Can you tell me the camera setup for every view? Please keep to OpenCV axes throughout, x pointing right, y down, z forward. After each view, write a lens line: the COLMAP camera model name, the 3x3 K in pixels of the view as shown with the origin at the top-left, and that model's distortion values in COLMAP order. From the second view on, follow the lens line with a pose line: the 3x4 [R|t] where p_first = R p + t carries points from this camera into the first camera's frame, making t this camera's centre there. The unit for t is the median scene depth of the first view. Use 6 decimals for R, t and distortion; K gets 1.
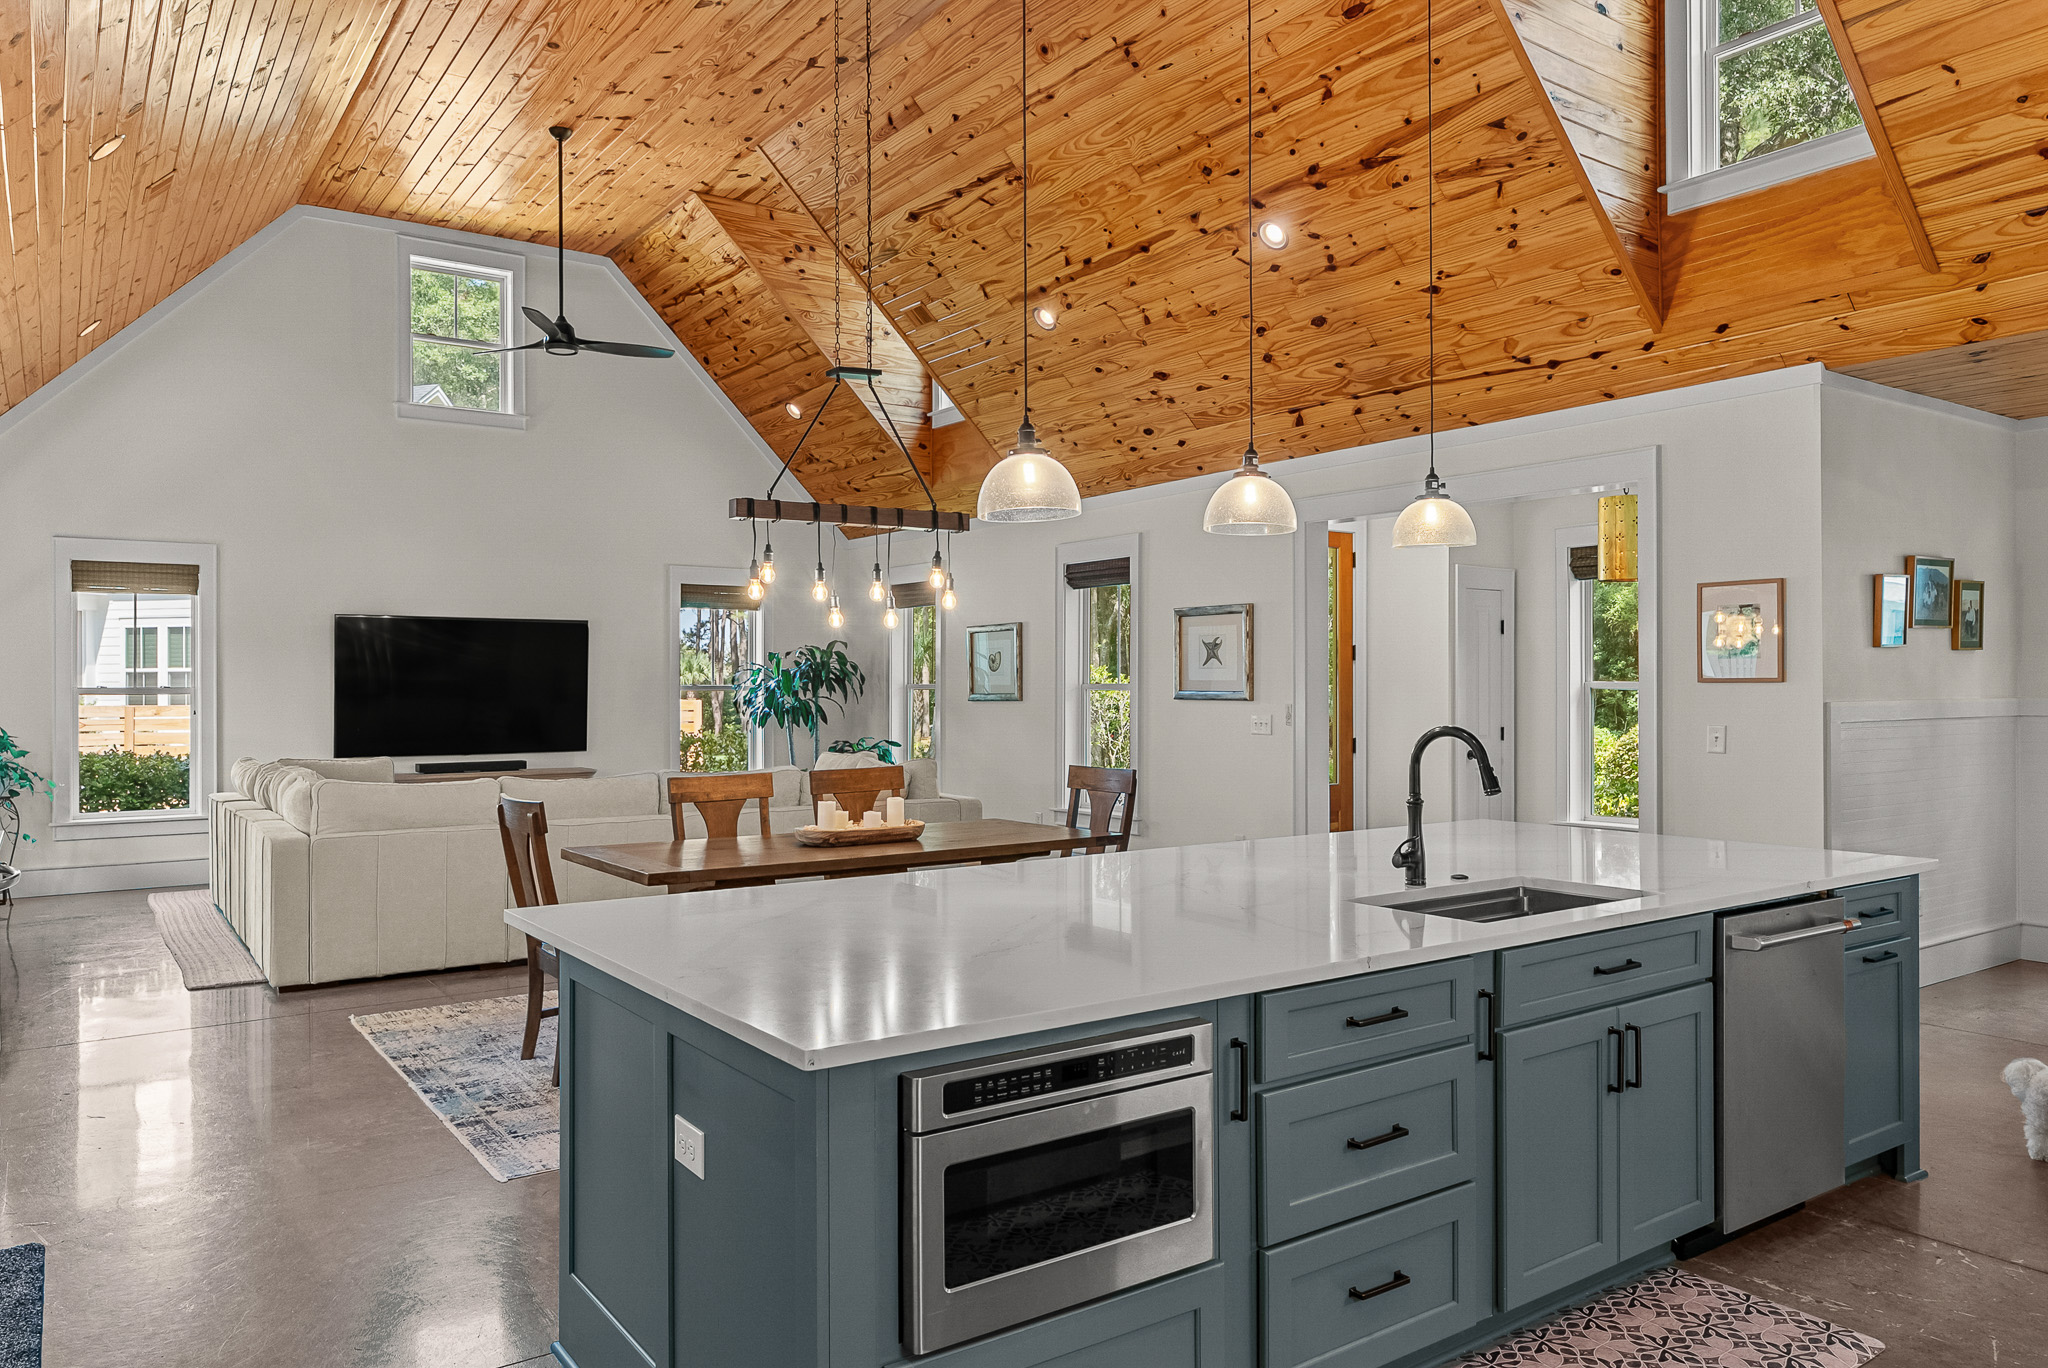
lens RADIAL K [[1388.9, 0, 1024.0], [0, 1388.9, 684.0], [0, 0, 1]] dist [0.002621, 0.002895]
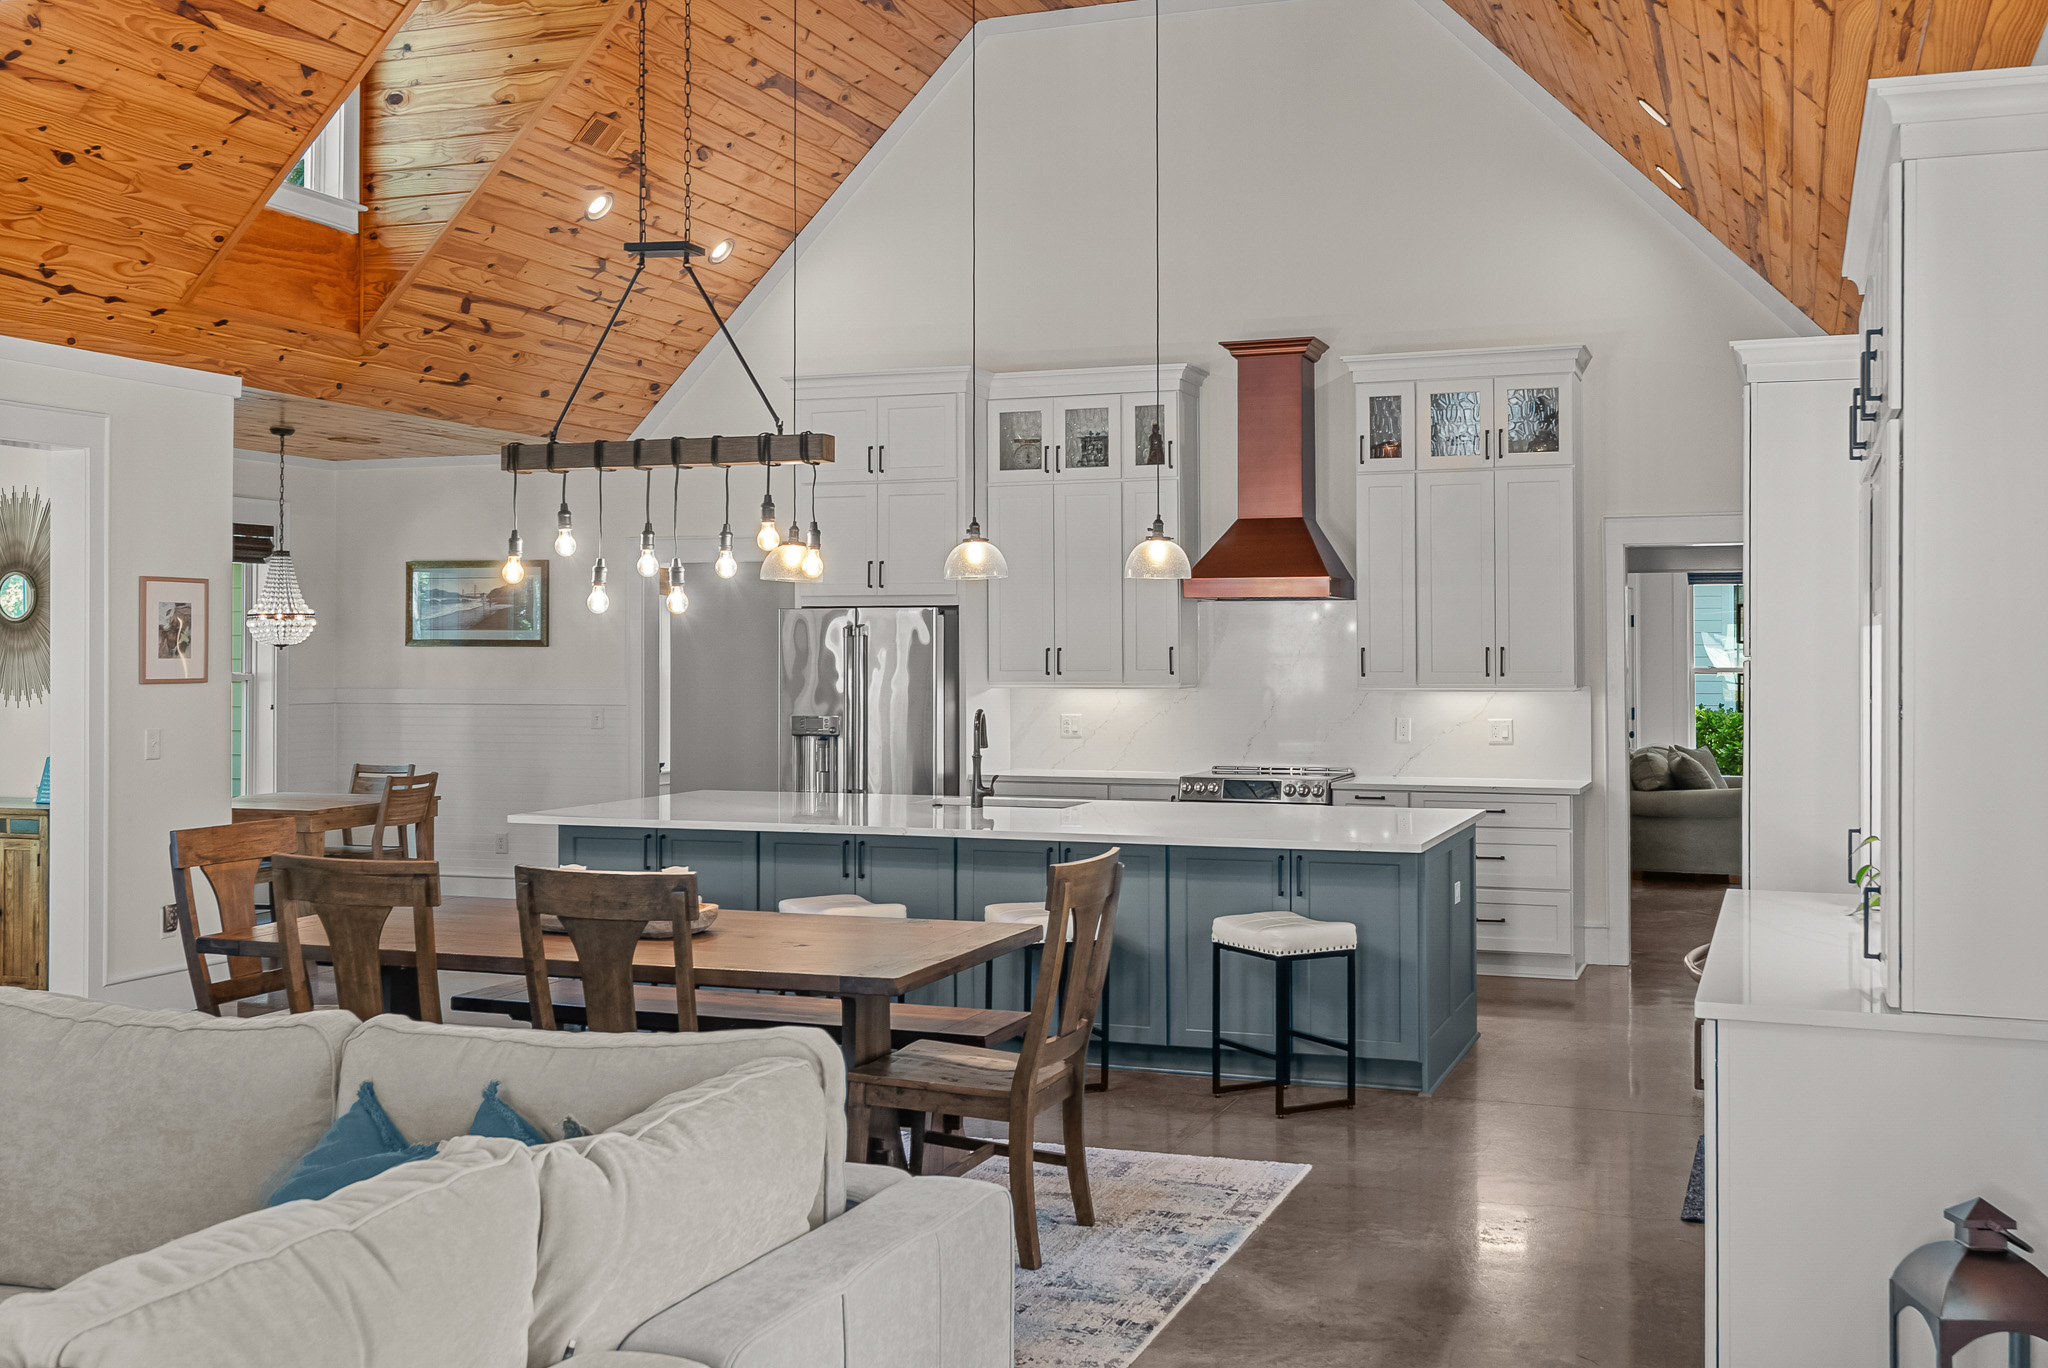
lens RADIAL K [[2041.6, 0, 1034.1], [0, 2041.6, 618.9], [0, 0, 1]] dist [0.004780, -0.009330]
pose [[-0.567033, 0.017572, 0.823508, -0.757020], [0.002078, 0.999800, -0.019904, -0.012691], [-0.823692, -0.009575, -0.566956, 1.009851]]
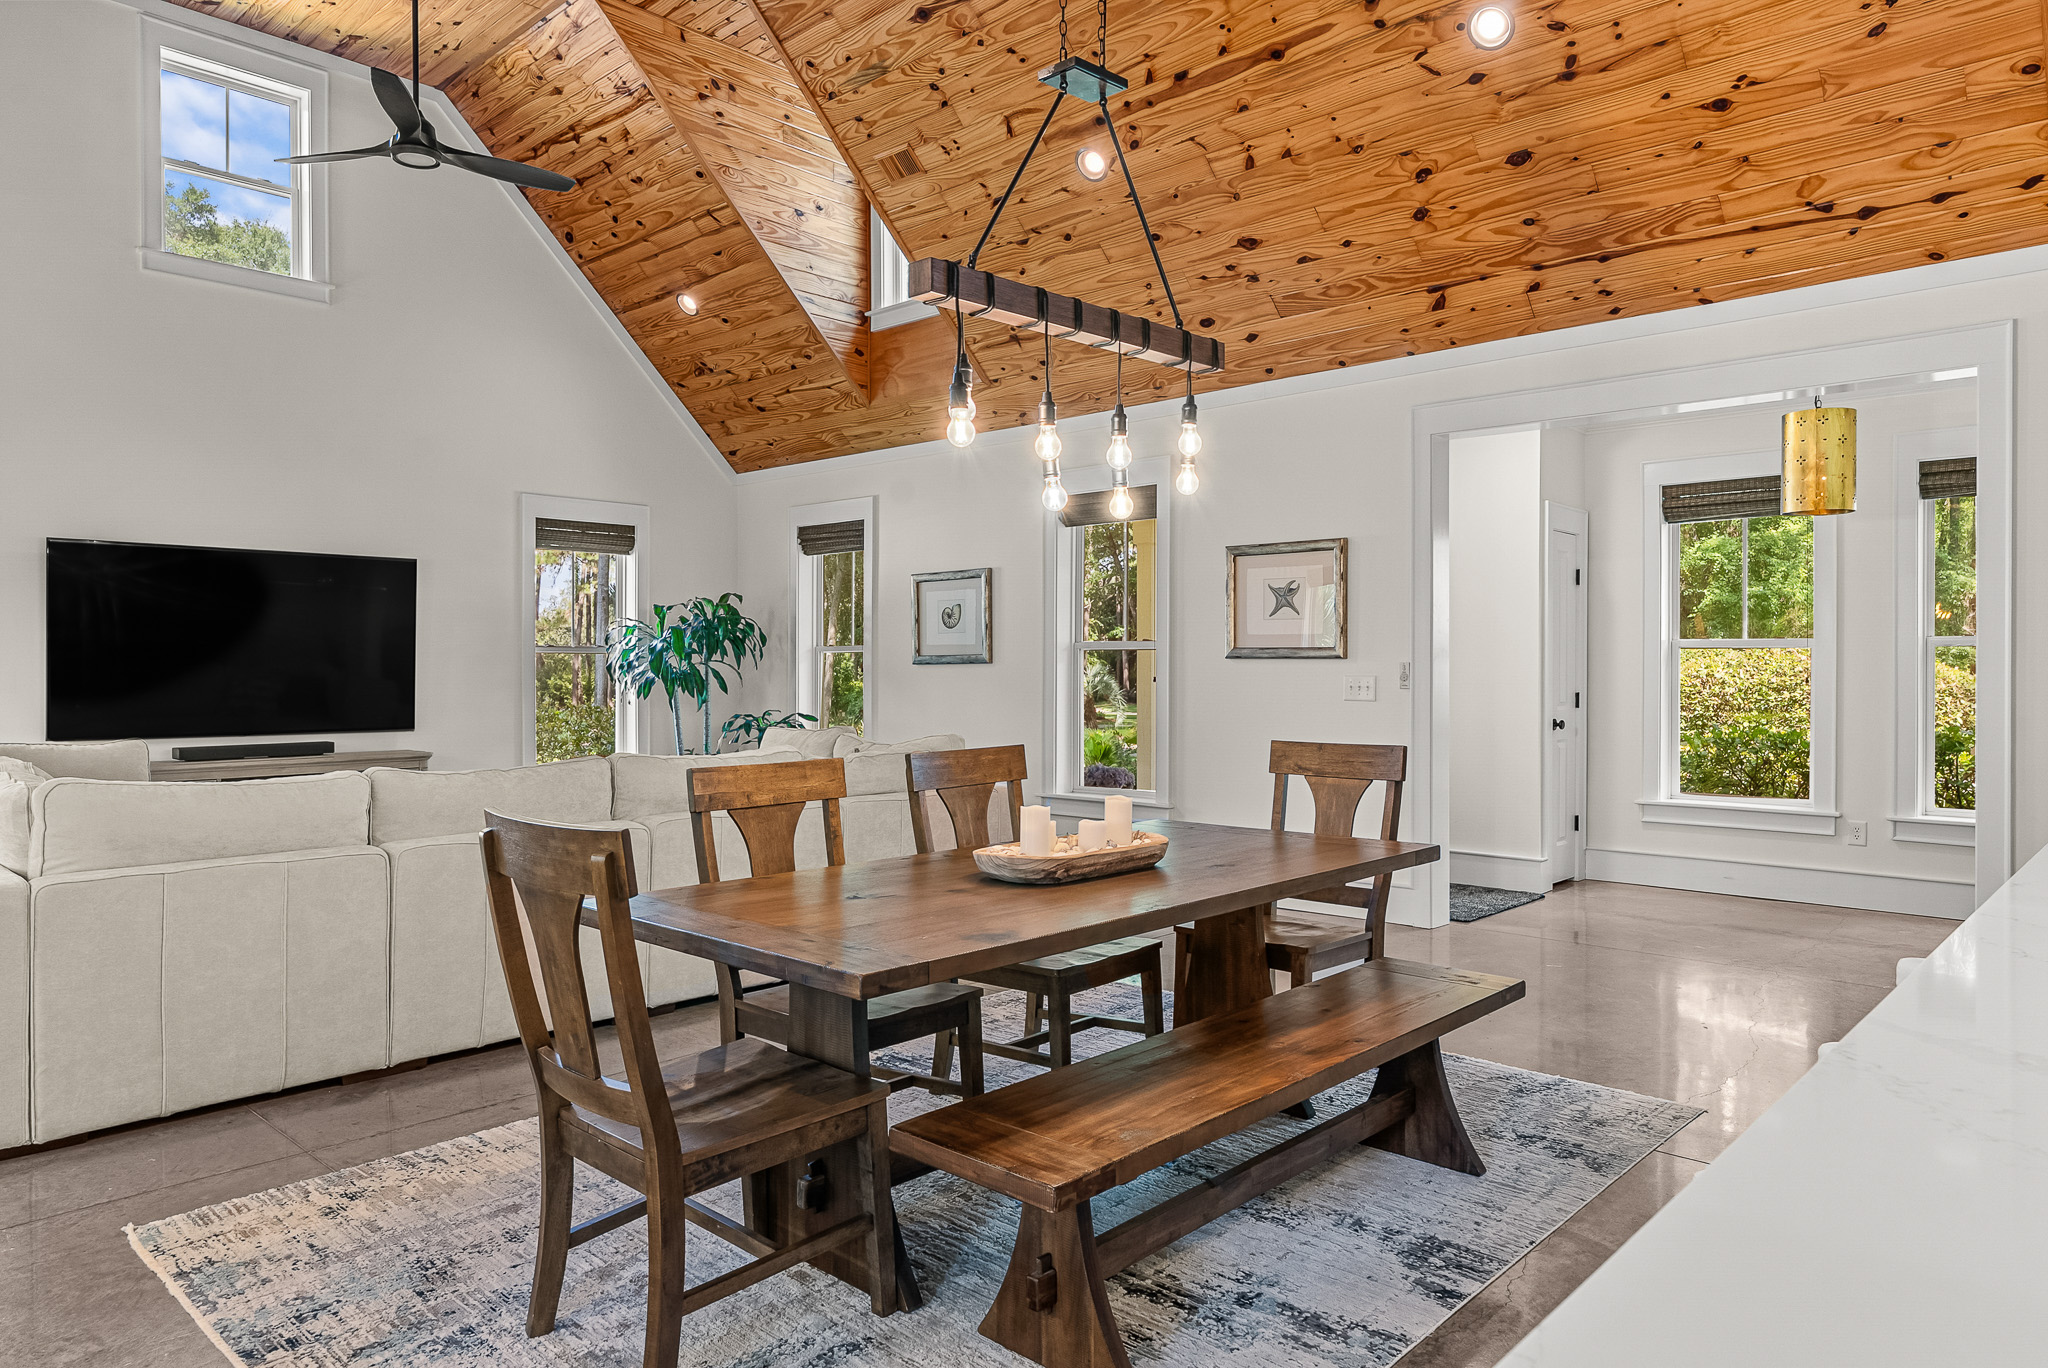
lens RADIAL K [[1291.4, 0, 1029.4], [0, 1291.4, 676.9], [0, 0, 1]] dist [0.000936, 0.001439]
pose [[0.979138, 0.000743, 0.203196, -0.181183], [-0.002644, 0.999955, 0.009085, 0.017510], [-0.203180, -0.009433, 0.979096, 0.328953]]
